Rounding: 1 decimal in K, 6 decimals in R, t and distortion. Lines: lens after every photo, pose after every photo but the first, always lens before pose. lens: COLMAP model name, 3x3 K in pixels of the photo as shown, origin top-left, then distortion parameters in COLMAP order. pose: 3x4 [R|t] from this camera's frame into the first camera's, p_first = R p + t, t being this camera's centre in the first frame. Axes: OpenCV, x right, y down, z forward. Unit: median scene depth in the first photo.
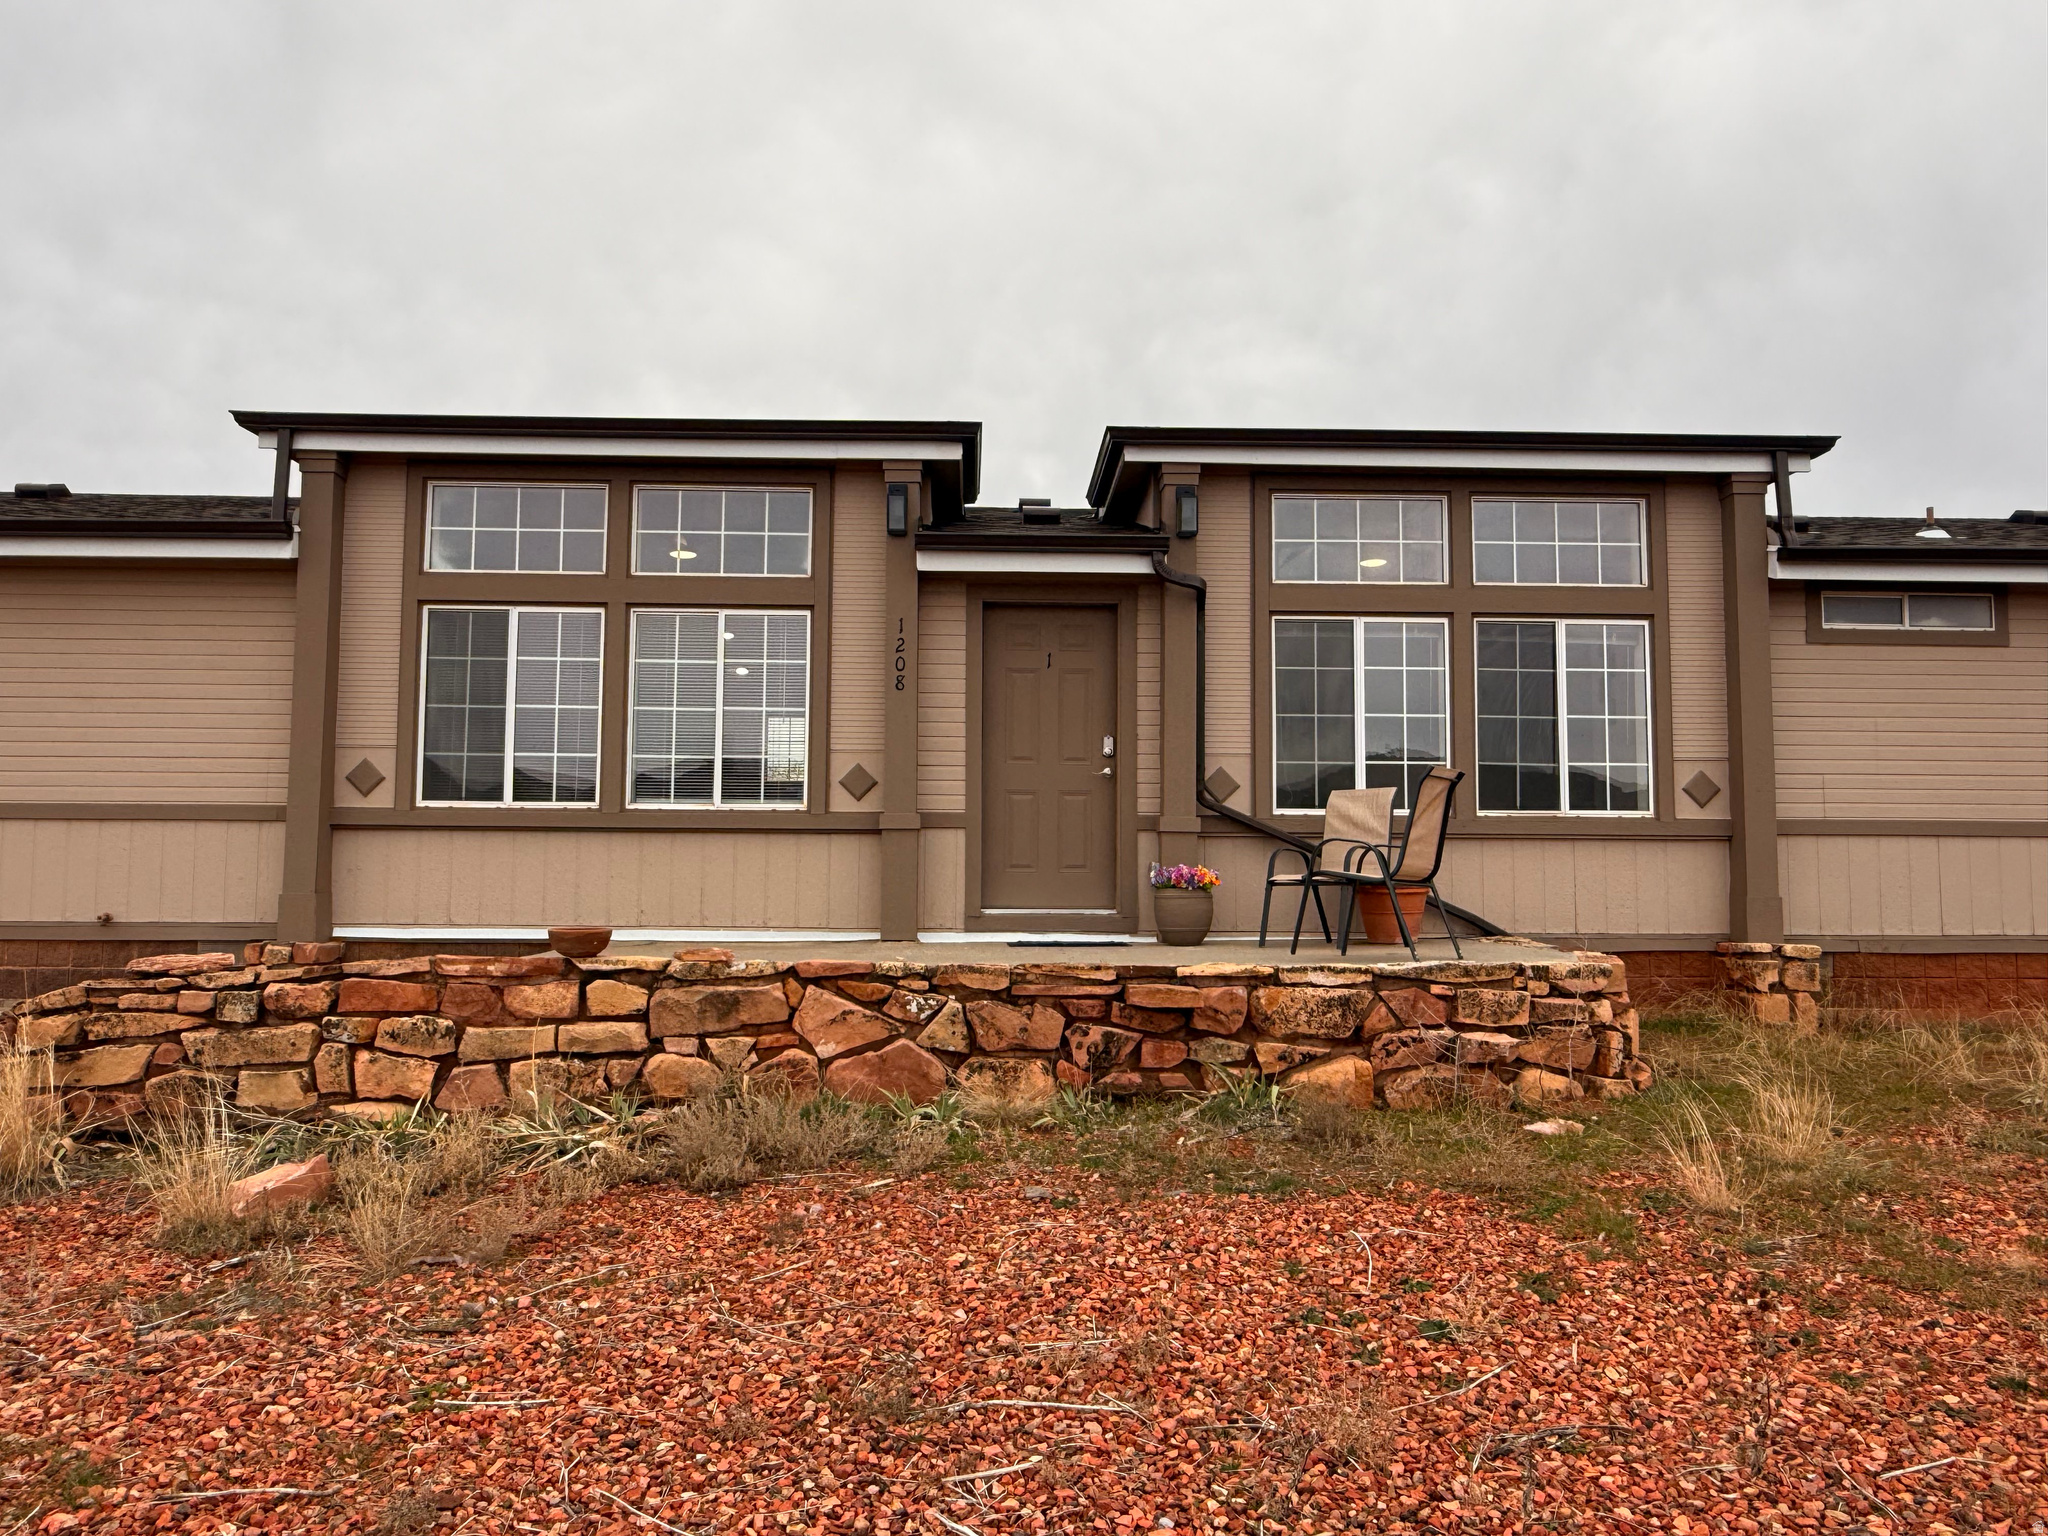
lens RADIAL K [[1529.7, 0, 1024.0], [0, 1529.7, 768.0], [0, 0, 1]] dist [-0.048539, -0.002761]
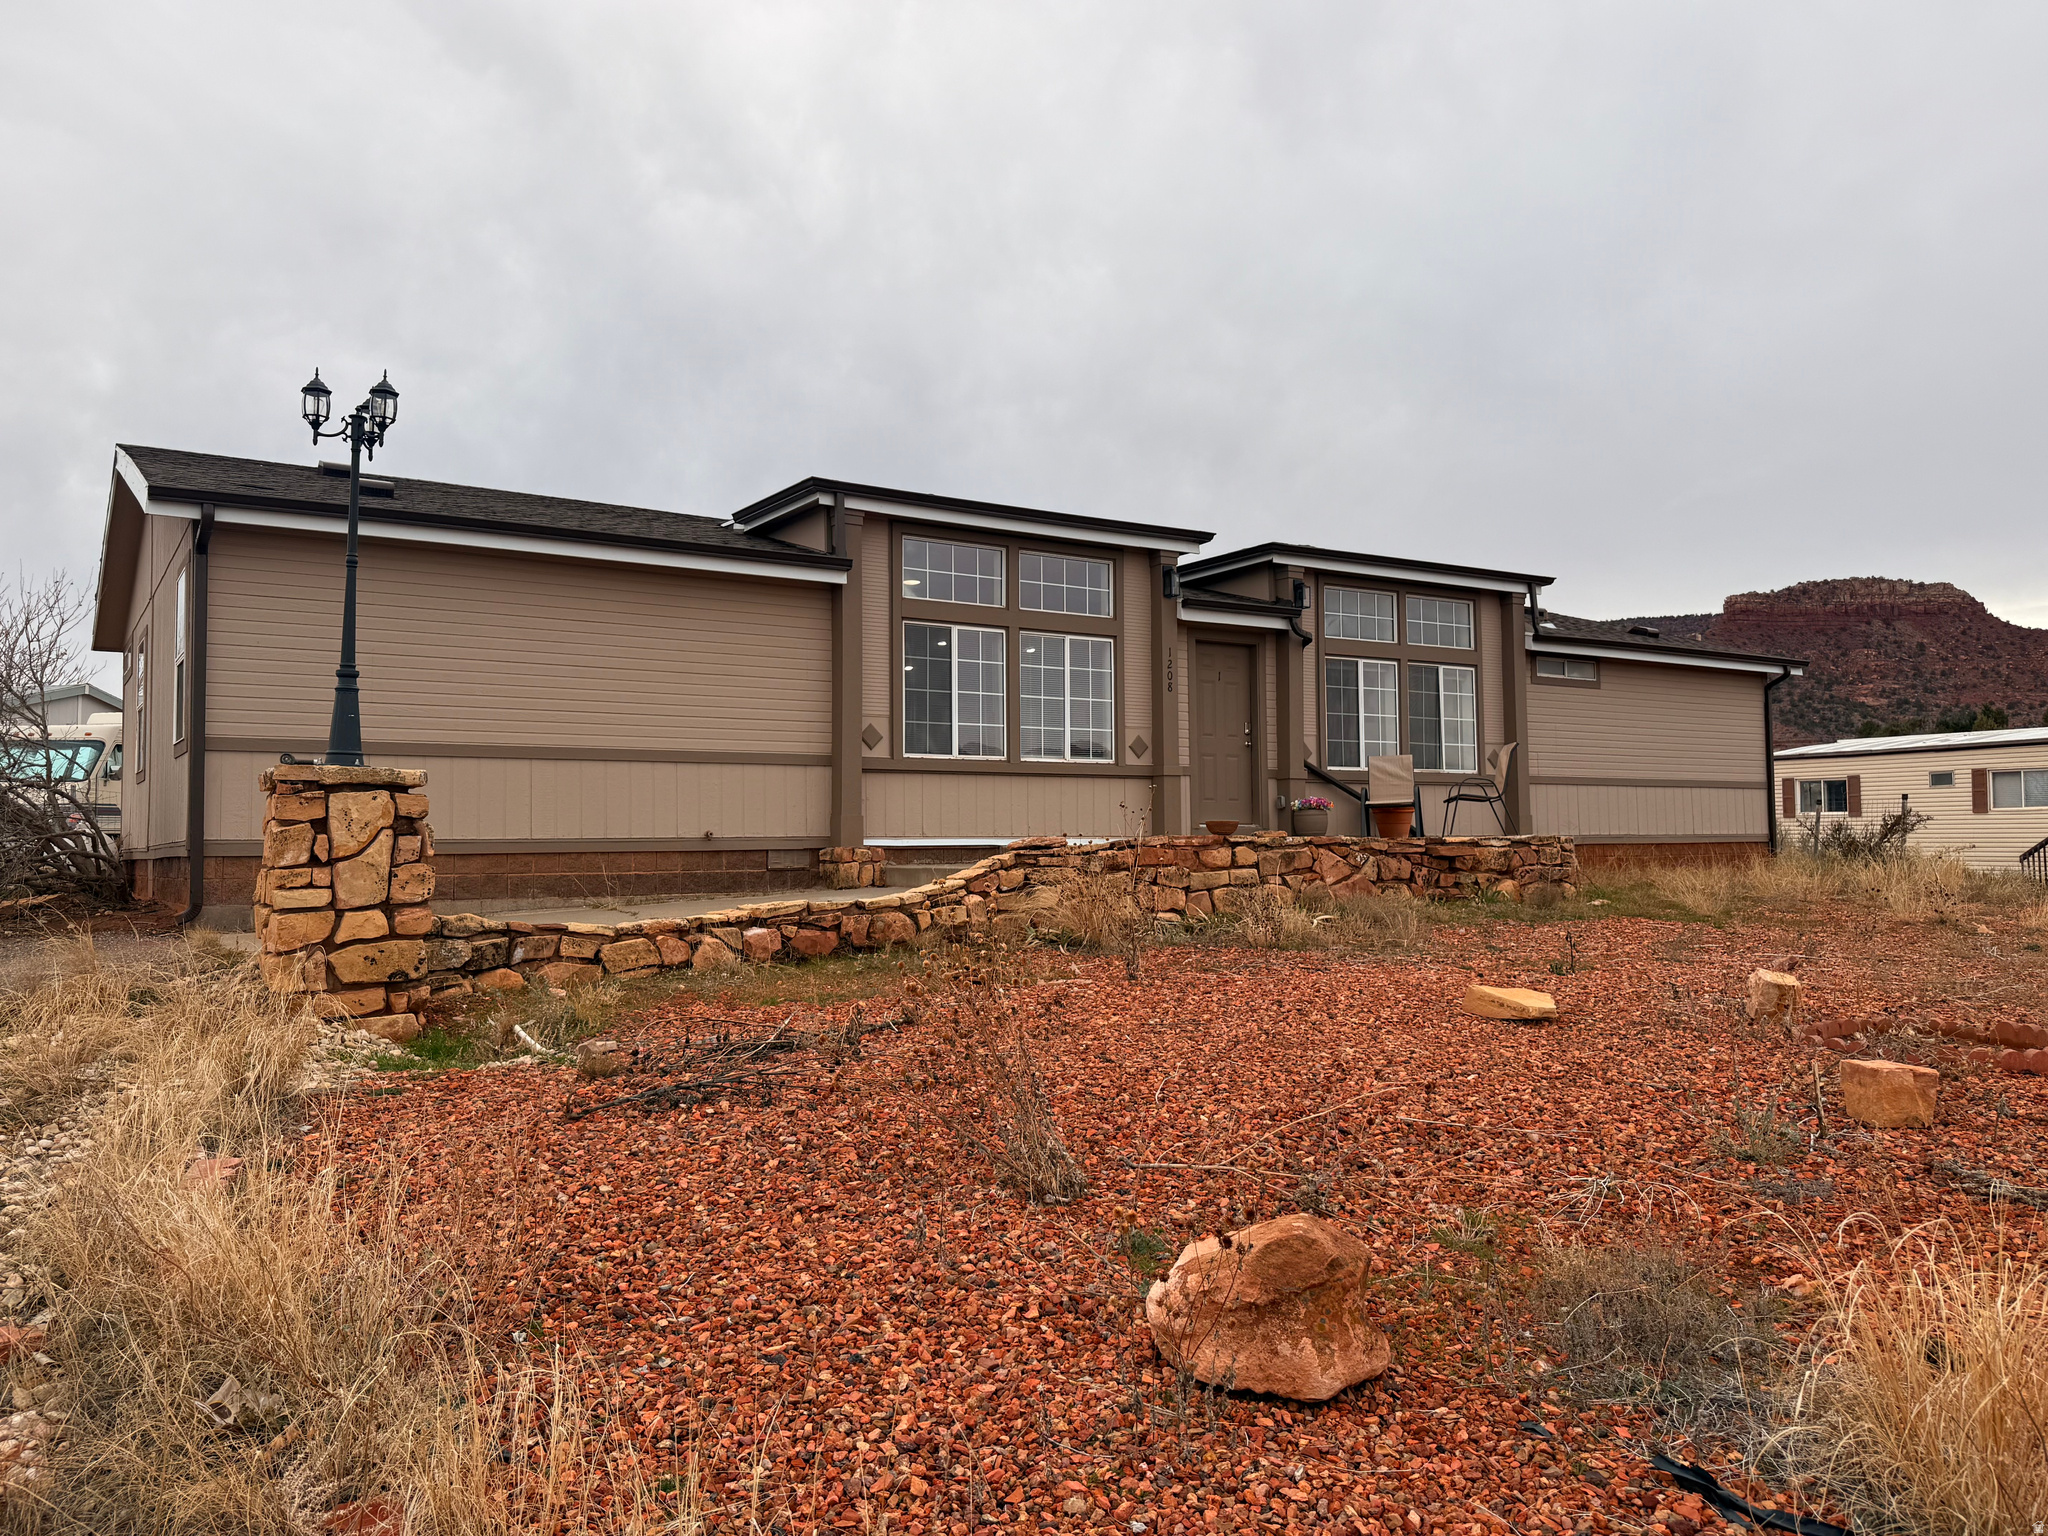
lens RADIAL K [[1511.8, 0, 1024.0], [0, 1511.8, 768.0], [0, 0, 1]] dist [0.001928, 0.000283]
pose [[0.859135, 0.012627, 0.511594, -1.038069], [-0.012819, 0.999913, -0.003151, 0.038779], [-0.511589, -0.003851, 0.859222, -0.316998]]
